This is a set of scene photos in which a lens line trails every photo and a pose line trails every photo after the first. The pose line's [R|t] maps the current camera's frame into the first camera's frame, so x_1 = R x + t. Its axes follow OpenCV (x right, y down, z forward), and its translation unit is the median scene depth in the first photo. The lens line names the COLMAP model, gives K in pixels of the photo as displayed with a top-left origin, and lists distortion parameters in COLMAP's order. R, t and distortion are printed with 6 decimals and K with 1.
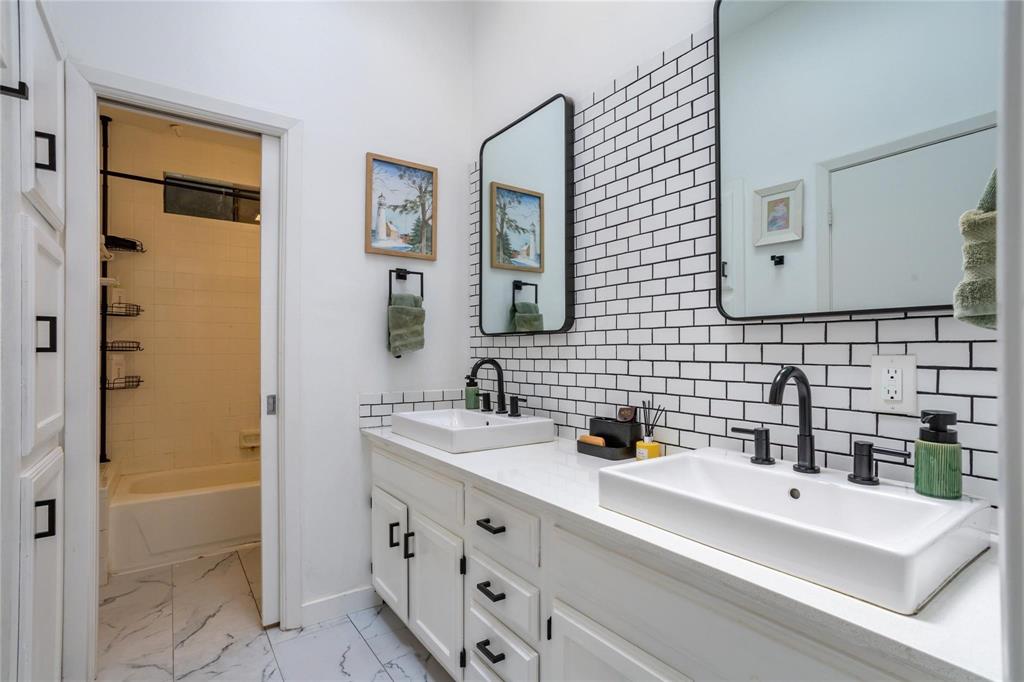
lens RADIAL K [[500.3, 0, 510.6], [0, 500.3, 350.1], [0, 0, 1]] dist [0.001922, 0.000388]
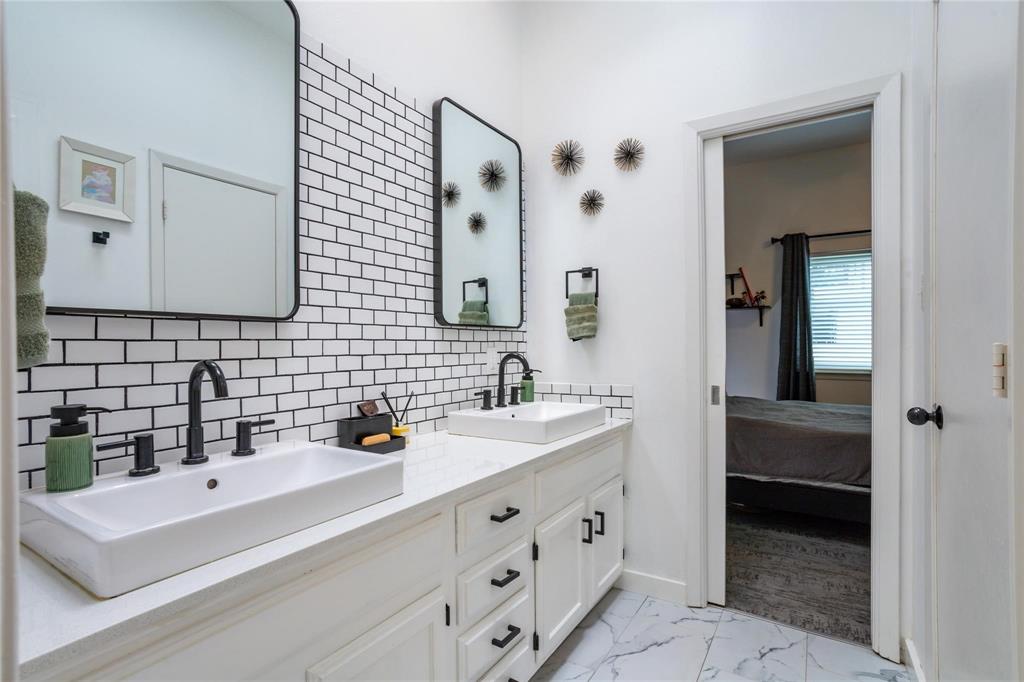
lens RADIAL K [[487.7, 0, 511.8], [0, 487.7, 345.7], [0, 0, 1]] dist [-0.001752, 0.000092]
pose [[-0.363870, -0.002445, 0.931446, -0.811156], [-0.000902, 0.999997, 0.002273, -0.001611], [-0.931449, -0.000013, -0.363871, 1.116650]]
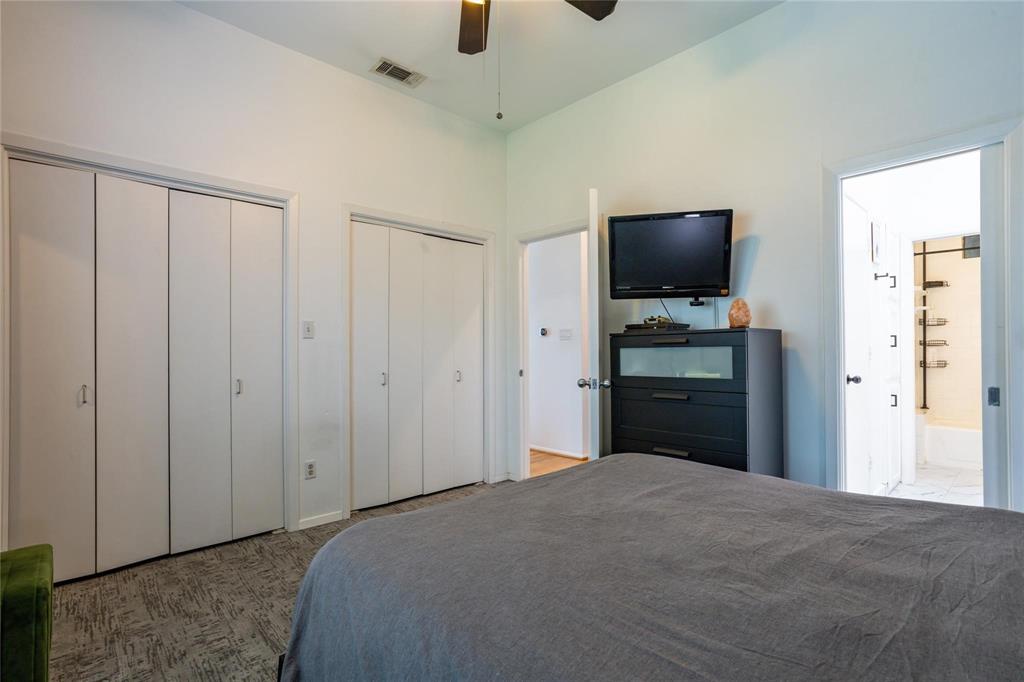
lens RADIAL K [[487.7, 0, 511.8], [0, 487.7, 345.7], [0, 0, 1]] dist [-0.001752, 0.000092]
pose [[0.155152, -0.003841, -0.987883, 0.425500], [0.007058, 0.999971, -0.002779, -0.003019], [0.987865, -0.006541, 0.155175, -0.455158]]
